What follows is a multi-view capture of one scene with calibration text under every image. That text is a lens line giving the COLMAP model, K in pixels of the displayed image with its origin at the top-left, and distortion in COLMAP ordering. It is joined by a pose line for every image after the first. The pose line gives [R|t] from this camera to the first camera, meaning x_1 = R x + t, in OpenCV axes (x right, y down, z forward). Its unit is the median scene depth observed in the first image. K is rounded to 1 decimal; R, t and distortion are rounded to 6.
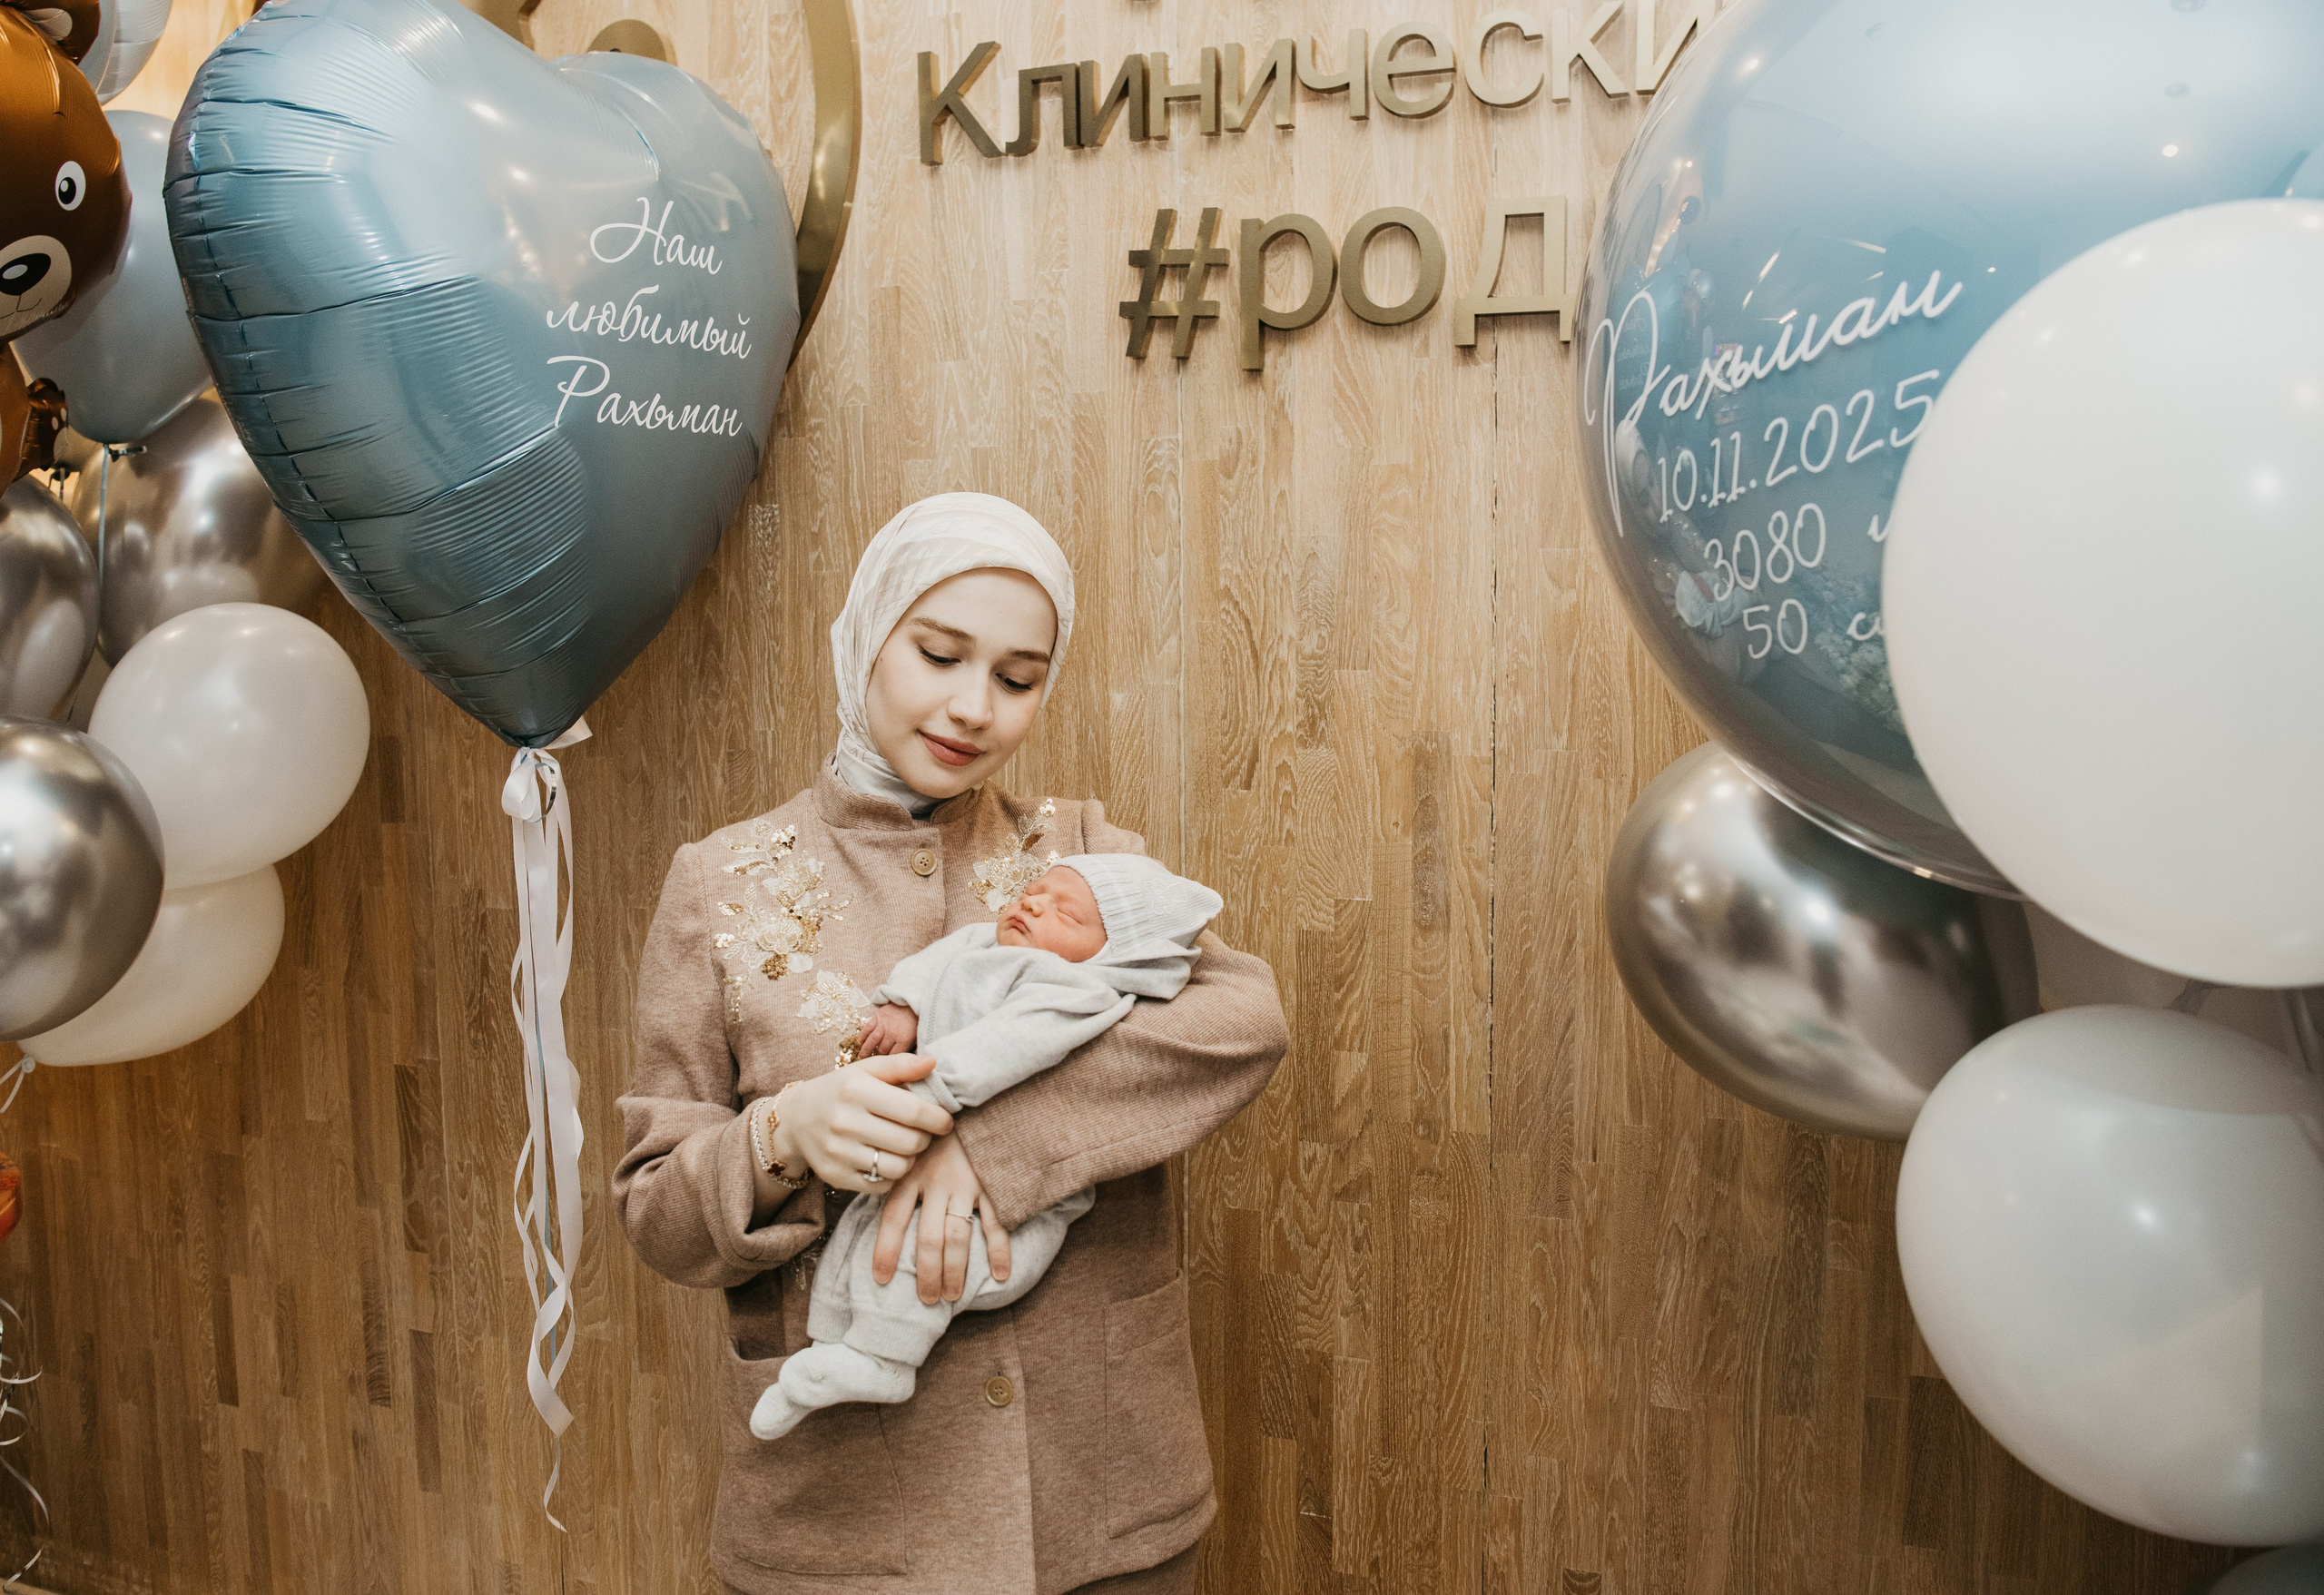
lens RADIAL K [[1951.4, 0, 1044.1], [0, 1951.4, 754.5], [0, 0, 1]] dist [-0.072328, 0.023713]
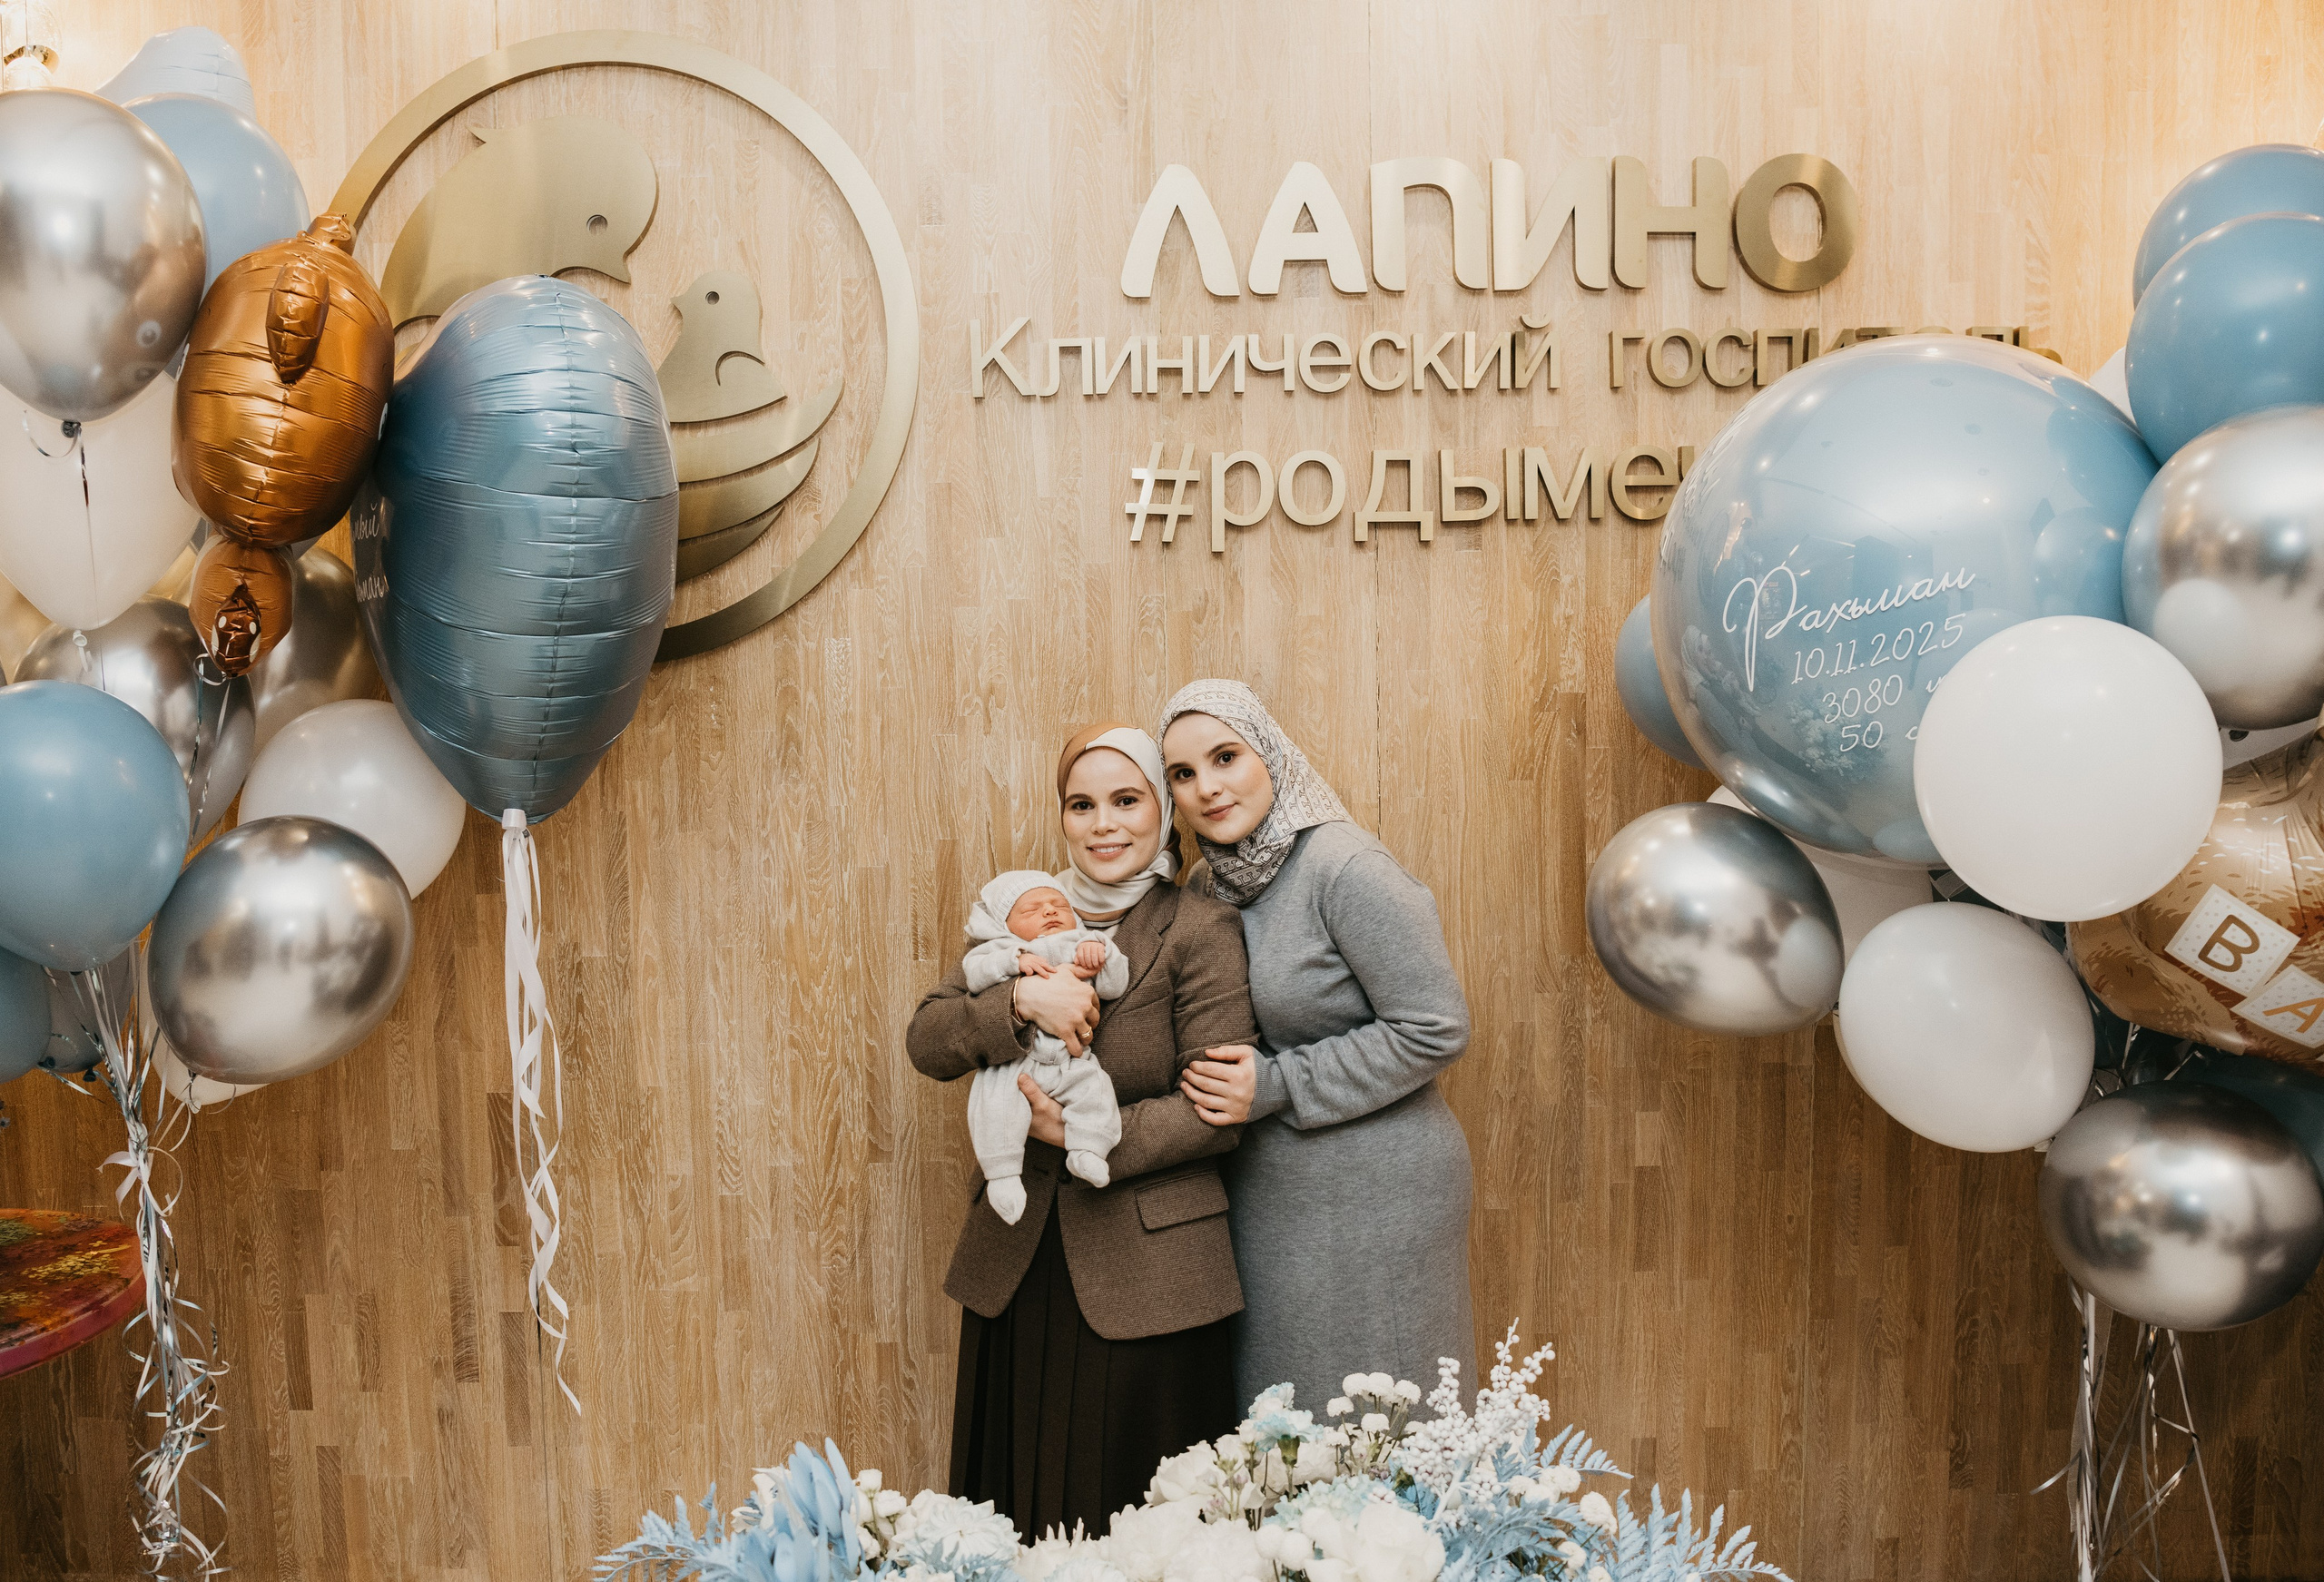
lens RADIAL K [[1951.2, 0, 1130.0], [0, 1951.2, 790.4], [0, 0, 1]] dist [-0.072328, 0.023713]
pose [[0.923558, -0.034844, 0.381871, -0.509183], [0.041060, 0.999124, -0.008137, -0.004139], [-0.381253, 0.023194, 0.924180, -0.342573]]
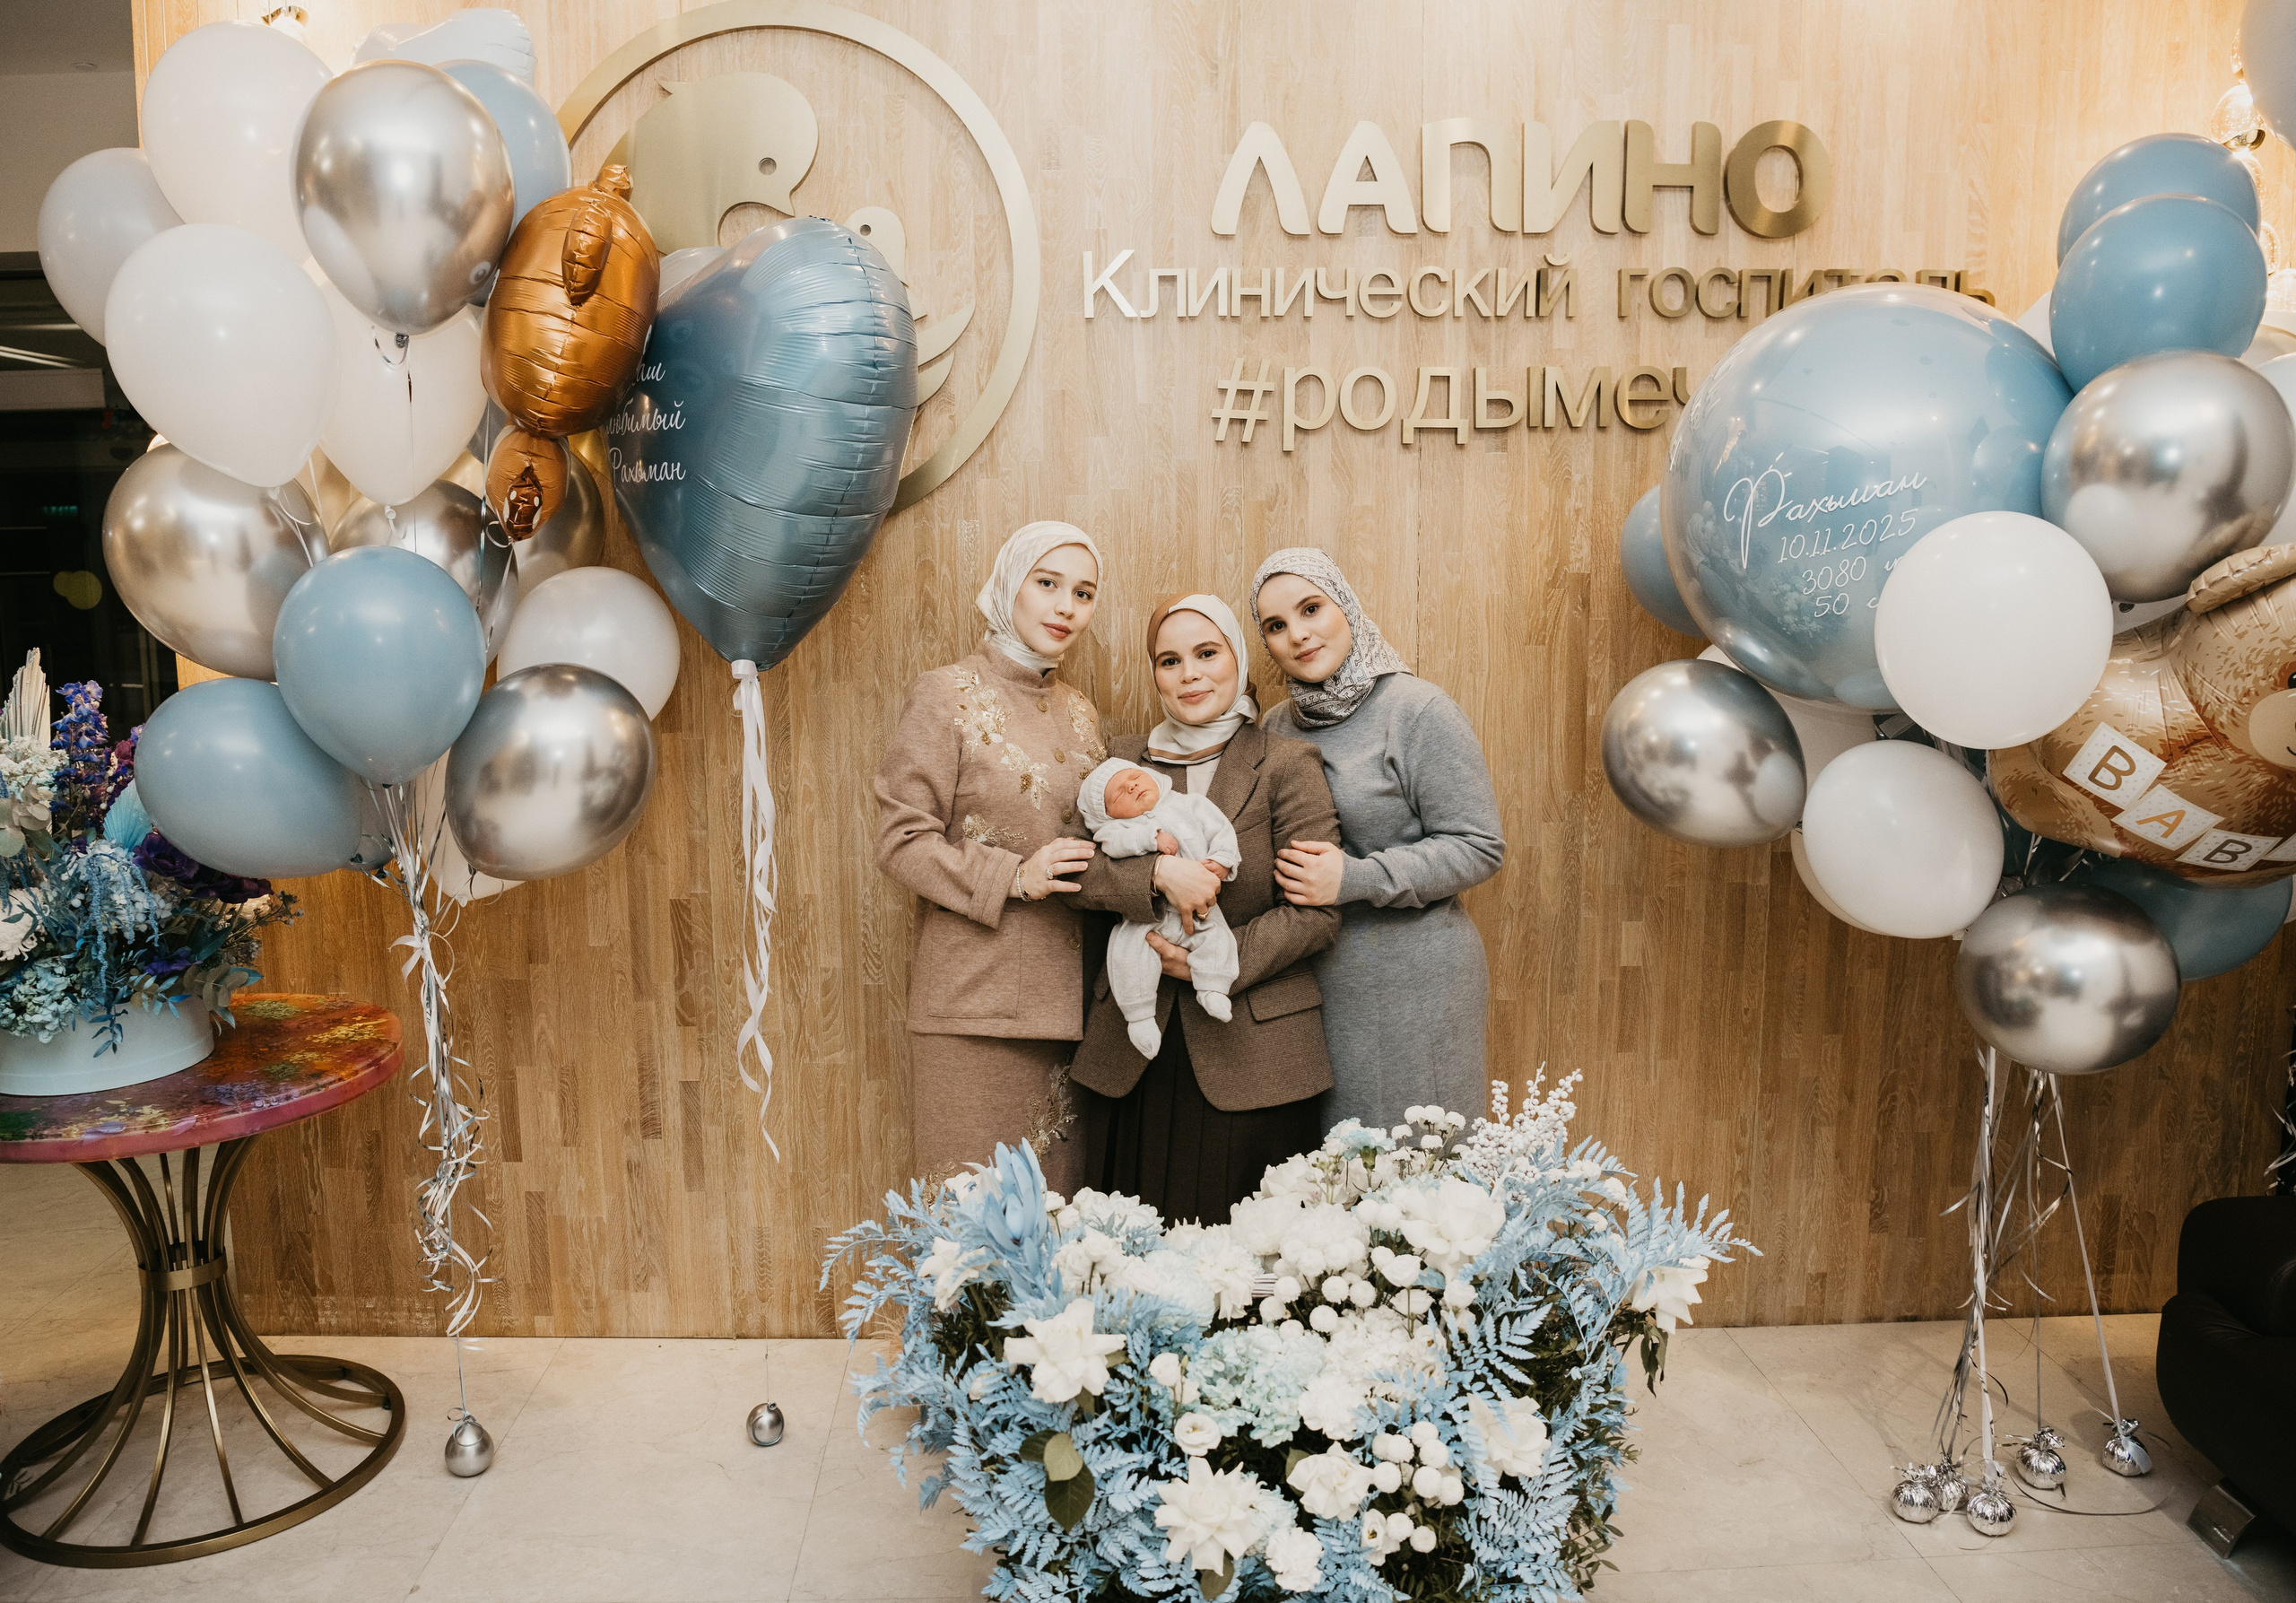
lens RADIAL K [[1850.5, 0, 1097.3], [0, 1850.5, 804.8], [0, 0, 1]] dist [-0.075248, 0.021072]
pose [[0.921529, -0.053772, 0.384569, -0.690771], [0.032213, 0.997538, 0.062288, 0.015625], [-0.386972, -0.045012, 0.920992, -0.489580]]
